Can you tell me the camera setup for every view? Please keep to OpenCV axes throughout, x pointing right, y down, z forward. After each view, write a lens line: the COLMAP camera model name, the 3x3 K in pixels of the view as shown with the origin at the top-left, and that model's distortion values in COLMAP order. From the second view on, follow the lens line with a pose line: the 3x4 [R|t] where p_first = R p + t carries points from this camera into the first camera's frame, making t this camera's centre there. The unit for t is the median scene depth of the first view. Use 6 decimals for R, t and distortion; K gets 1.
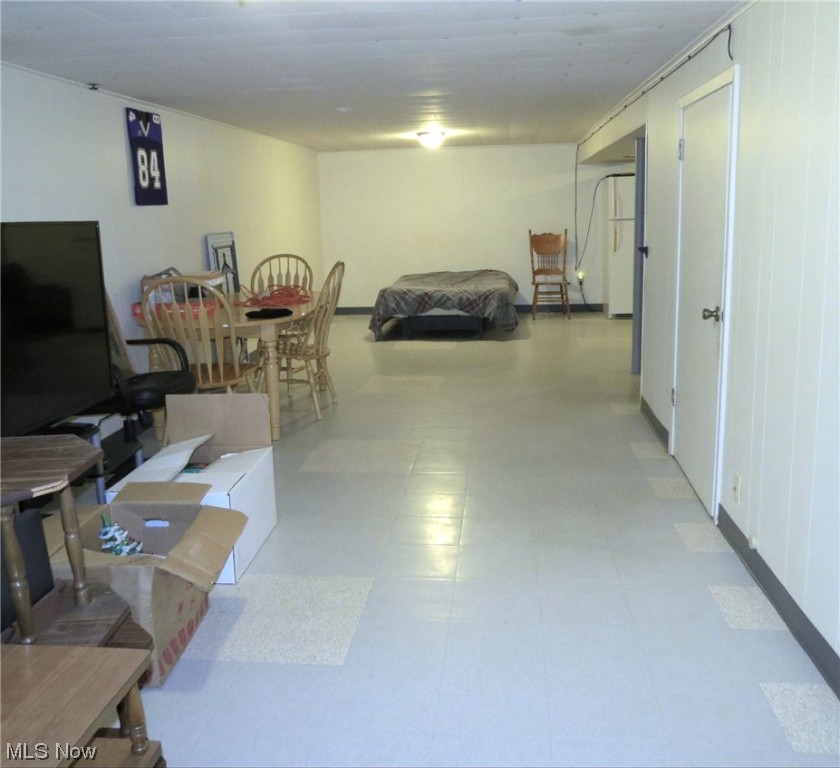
lens RADIAL K [[908.9, 0, 420.7], [0, 908.9, 383.3], [0, 0, 1]] dist [-0.016163, 0.000000]
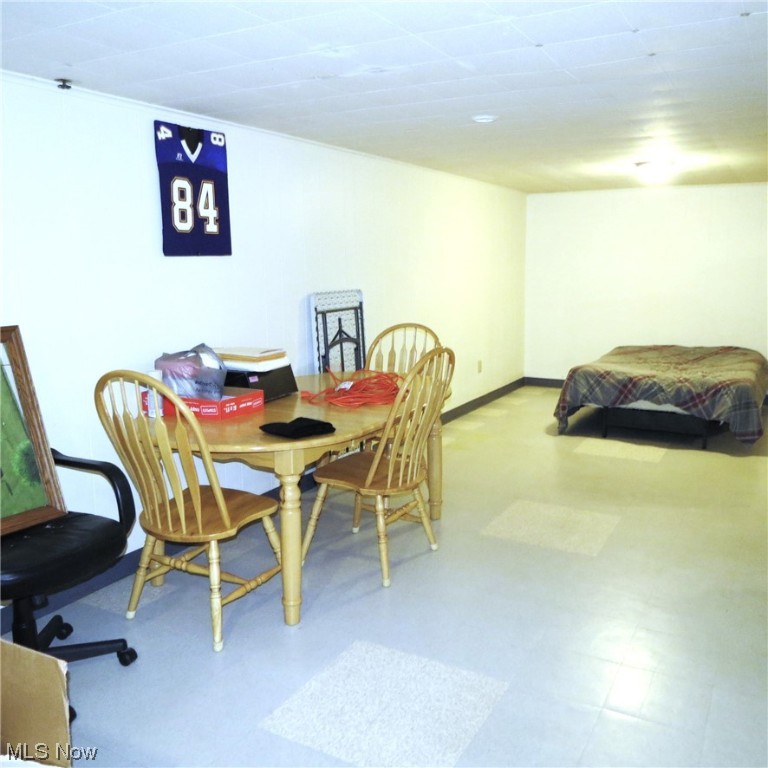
lens RADIAL K [[771.0, 0, 385.3], [0, 771.0, 387.0], [0, 0, 1]] dist [-0.020594, 0.000000]
pose [[0.920240, 0.083019, -0.382448, 0.064989], [-0.090452, 0.995900, -0.001459, -0.076038], [0.380759, 0.035936, 0.923976, 0.357722]]
